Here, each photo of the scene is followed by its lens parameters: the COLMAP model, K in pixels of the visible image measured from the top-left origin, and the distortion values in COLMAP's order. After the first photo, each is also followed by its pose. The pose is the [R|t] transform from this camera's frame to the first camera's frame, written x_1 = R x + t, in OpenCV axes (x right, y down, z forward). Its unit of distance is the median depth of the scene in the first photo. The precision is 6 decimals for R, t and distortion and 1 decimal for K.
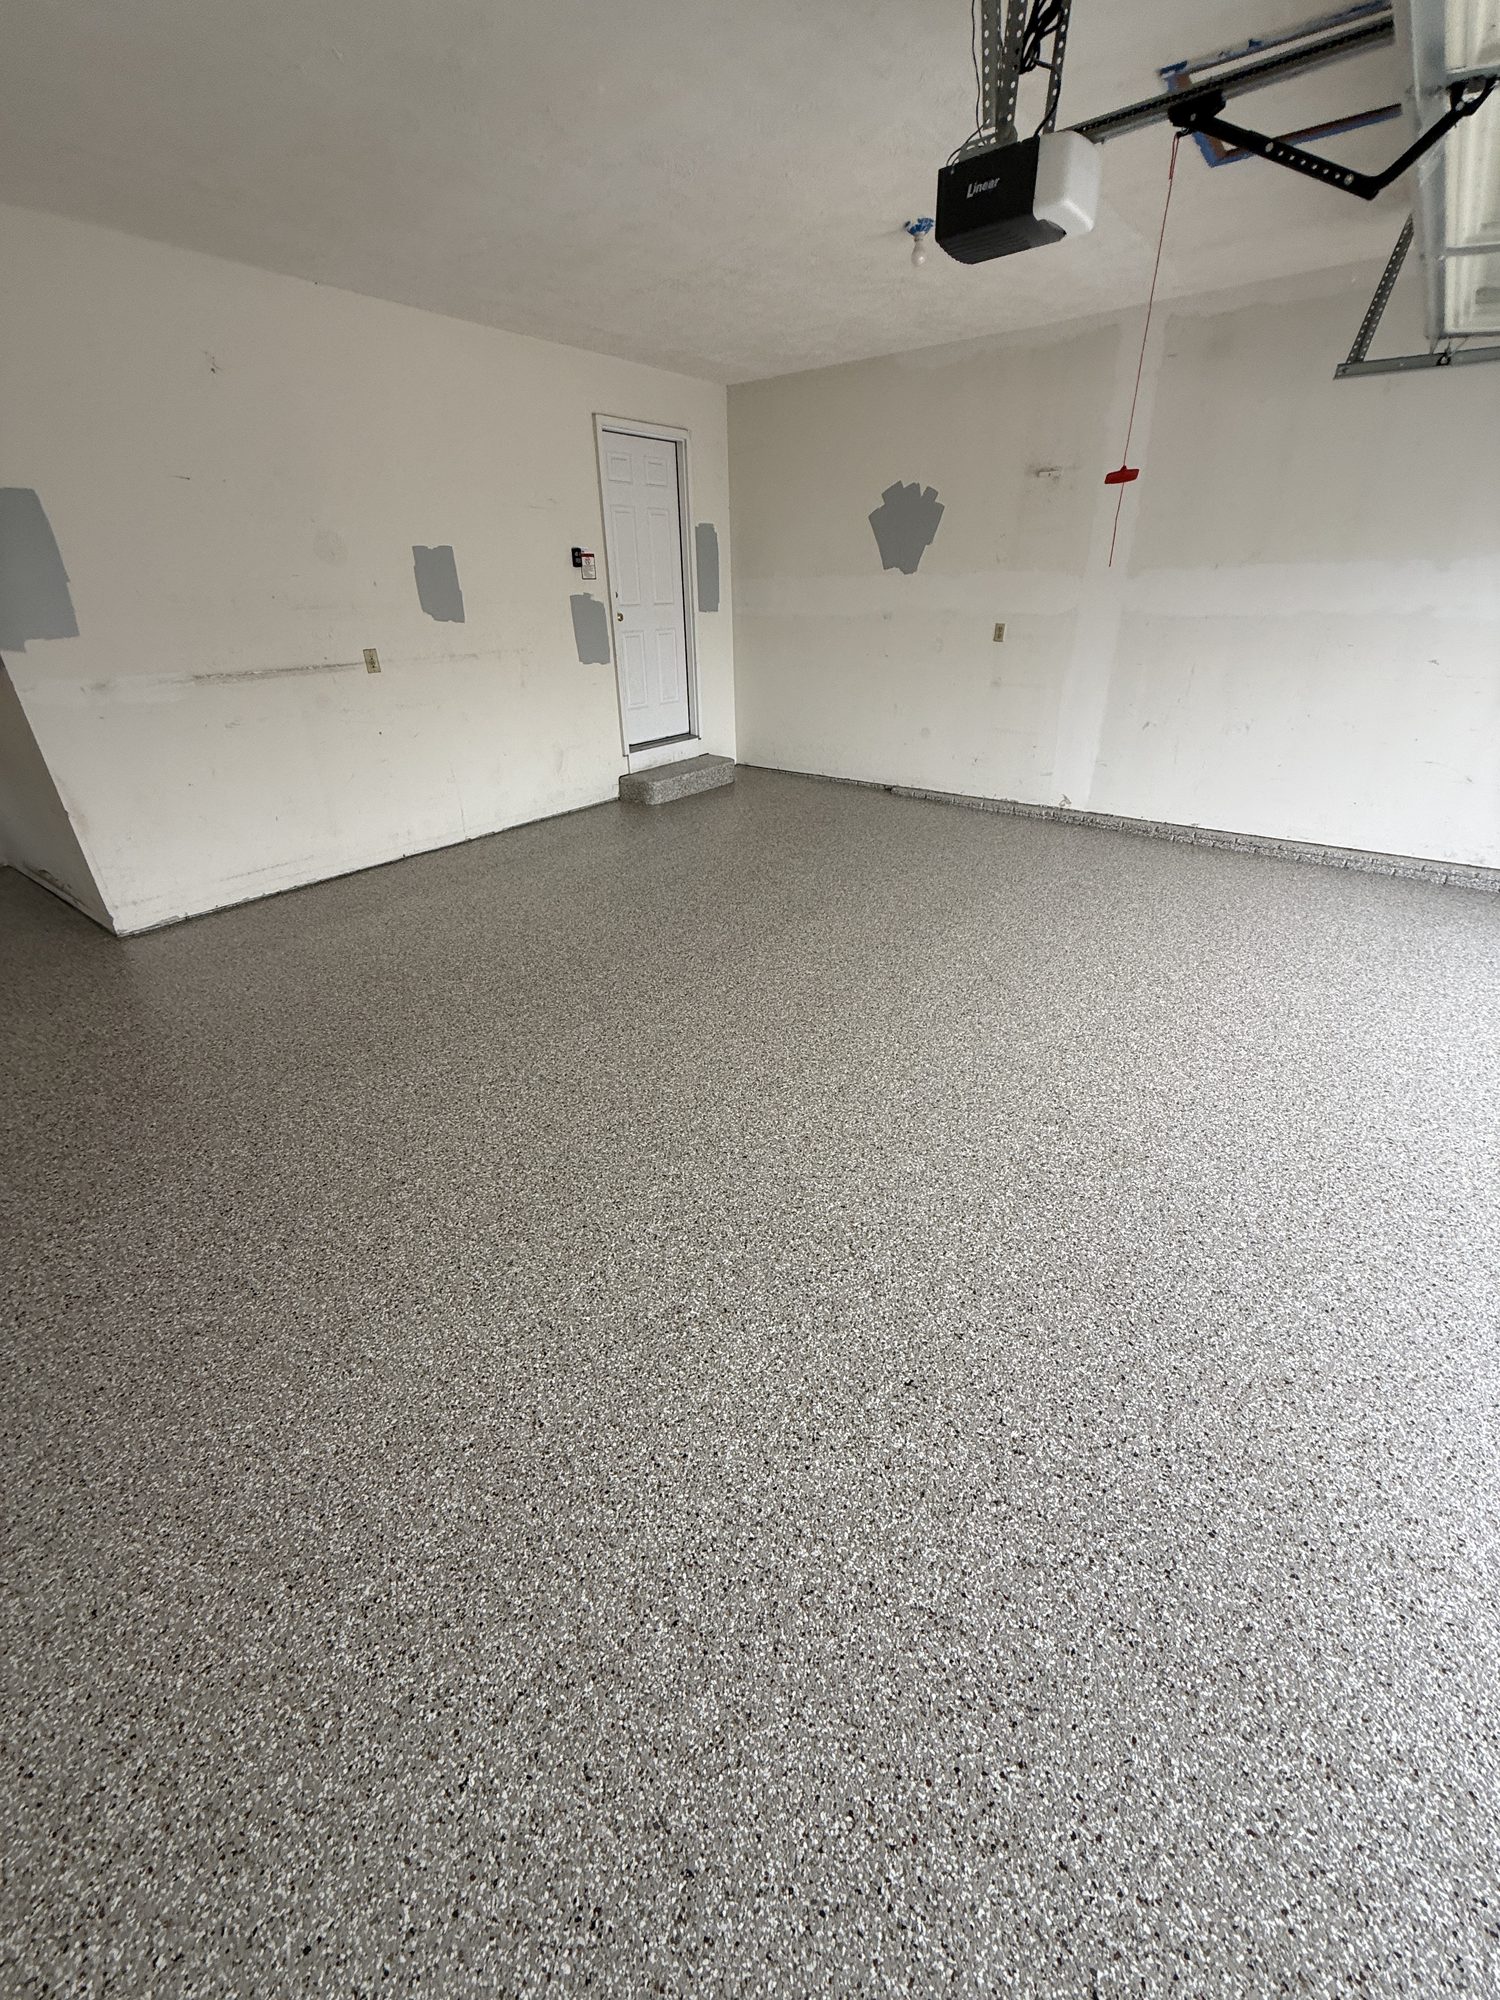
lens RADIAL K [[795.3, 0, 755.3], [0, 795.3, 991.7], [0, 0, 1]] dist [0.001219, -0.000361]
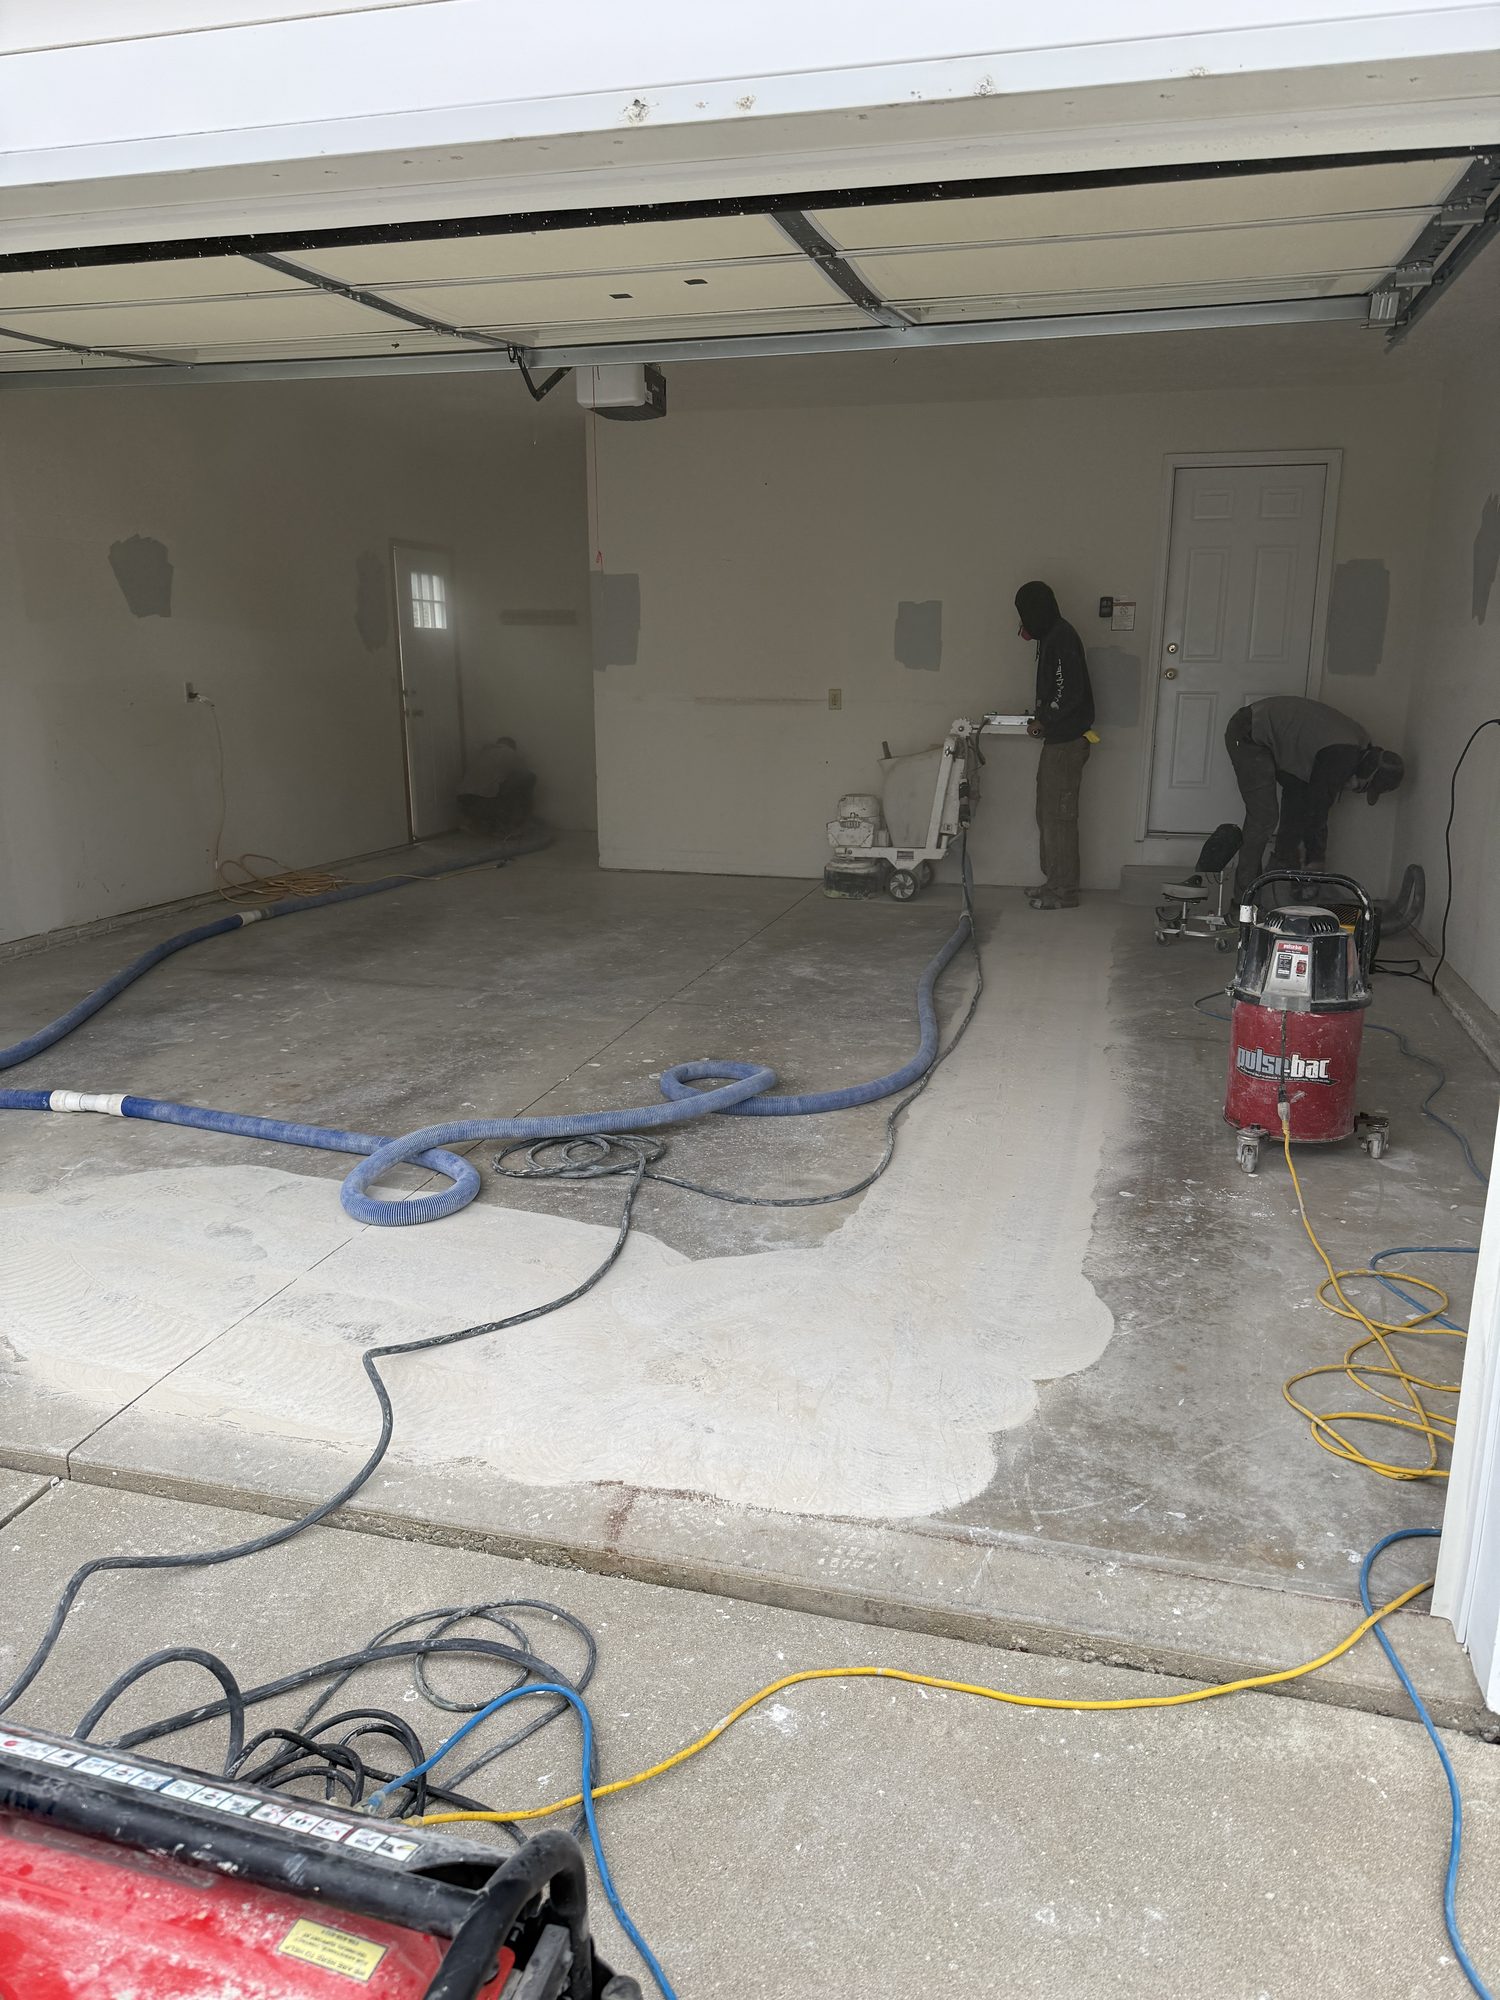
lens RADIAL K [[1384.7, 0, 756.5], [0, 1384.7, 1008.9], [0, 0, 1]] dist [0.045794, -0.000734]
pose [[0.364630, 0.246879, -0.897829, 1.087805], [-0.434446, 0.897937, 0.070470, -0.098675], [0.823591, 0.364363, 0.434670, 0.193158]]
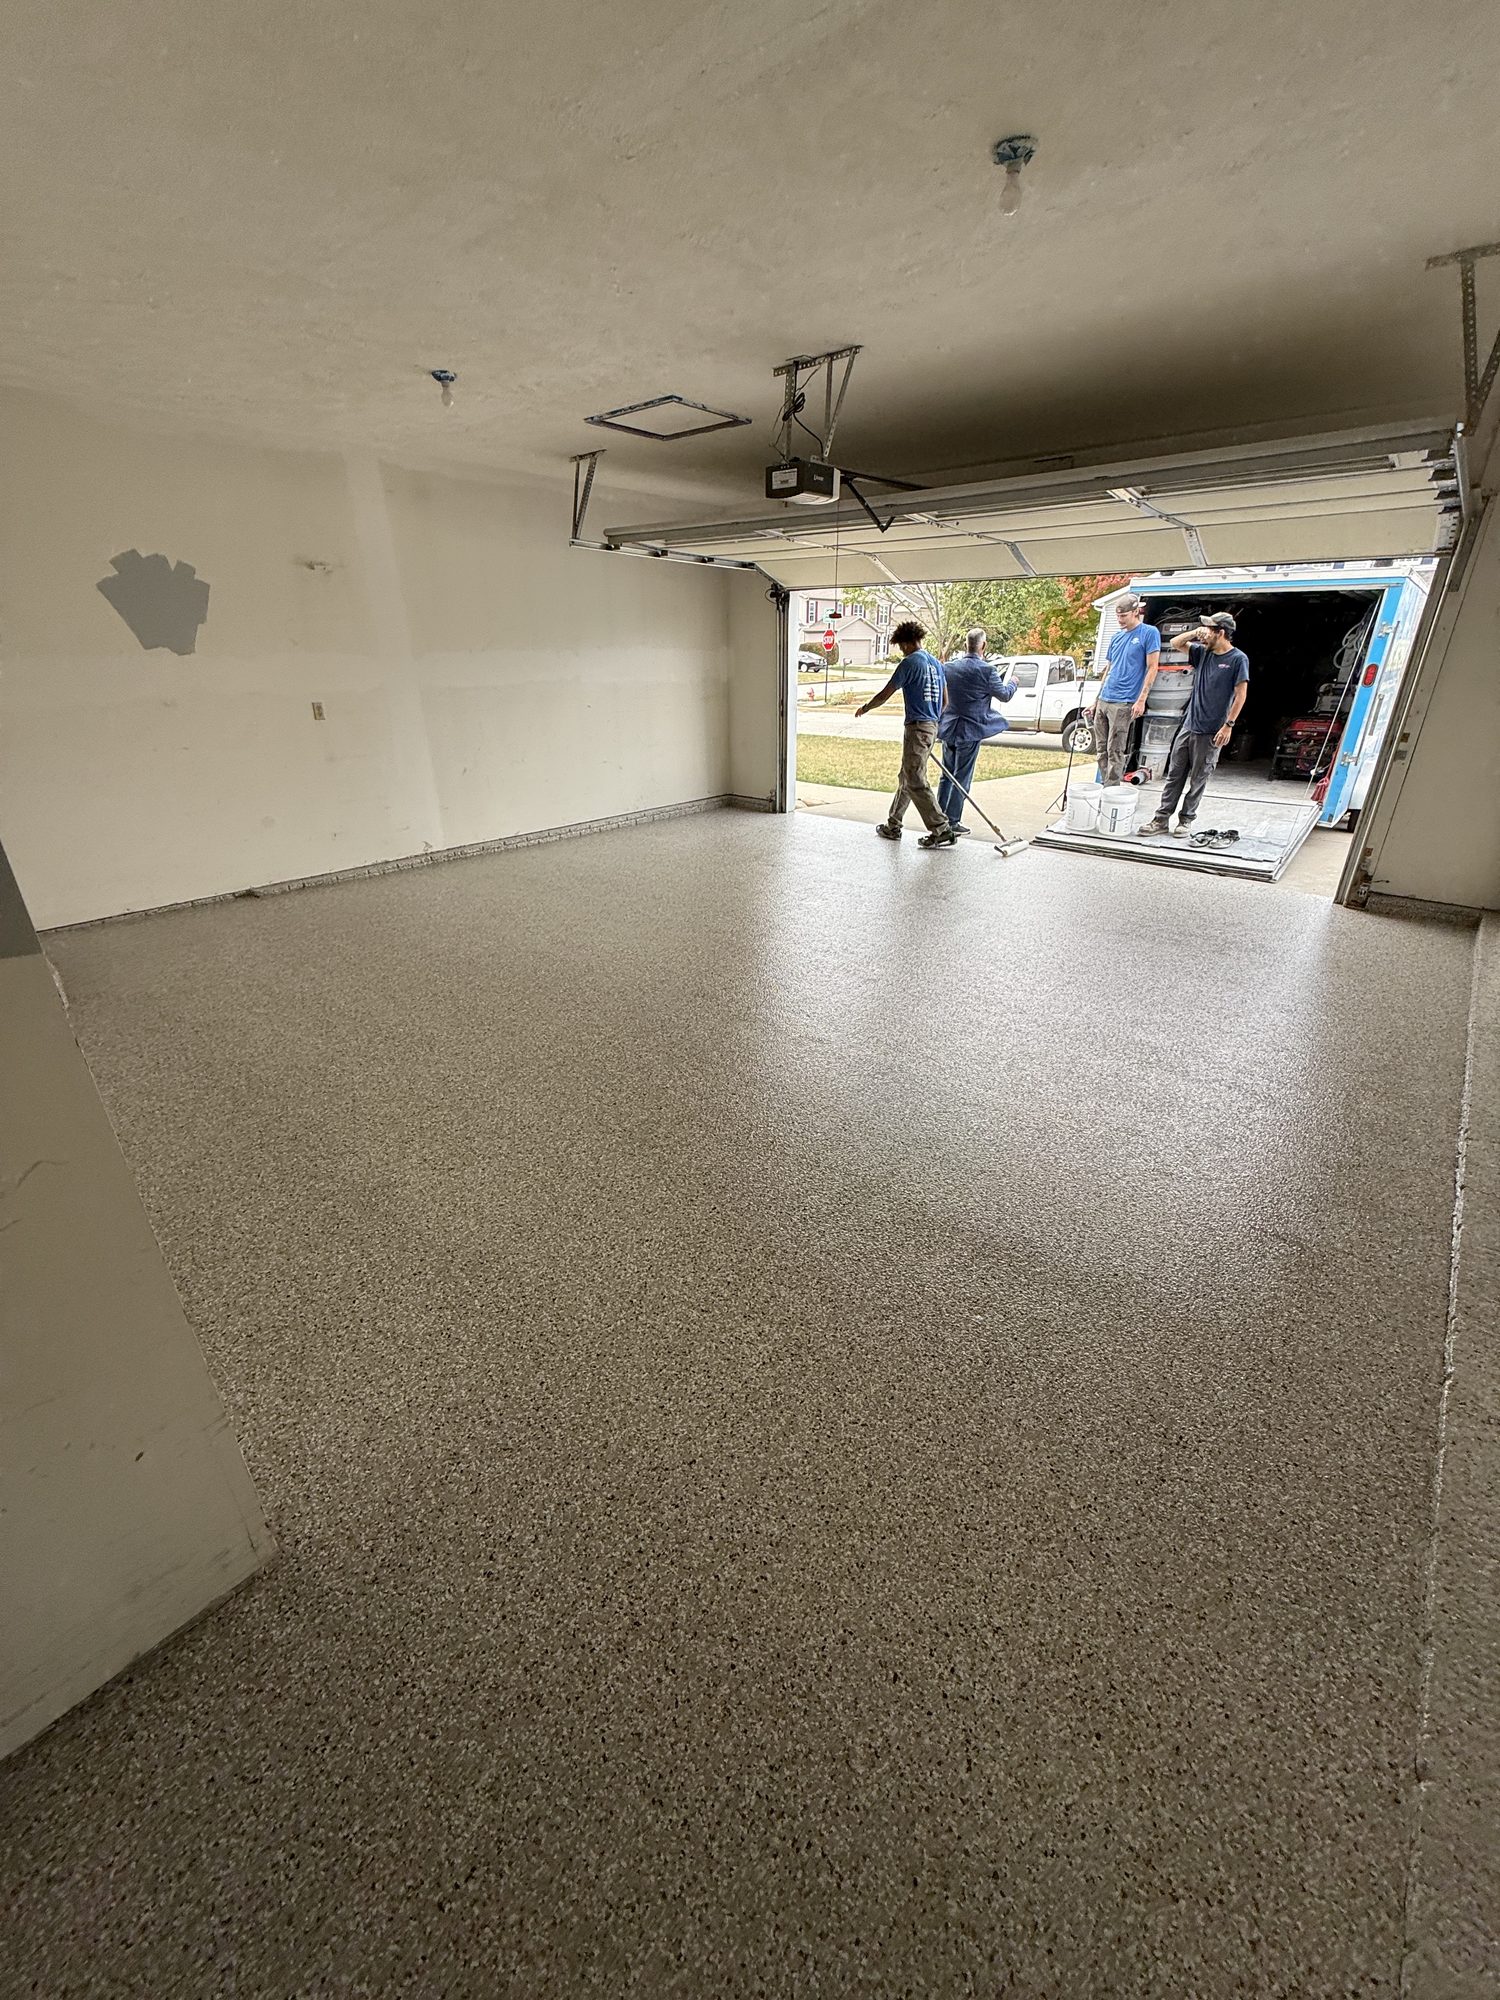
lens RADIAL K [[795.3, 0, 741.7], [0, 795.3, 992.1], [0, 0, 1]] dist [0.001219, -0.000361]
pose [[0.063529, -0.386326, 0.920172, -0.748804], [0.459660, 0.829737, 0.316622, -0.228296], [-0.885820, 0.402851, 0.230291, 0.433554]]
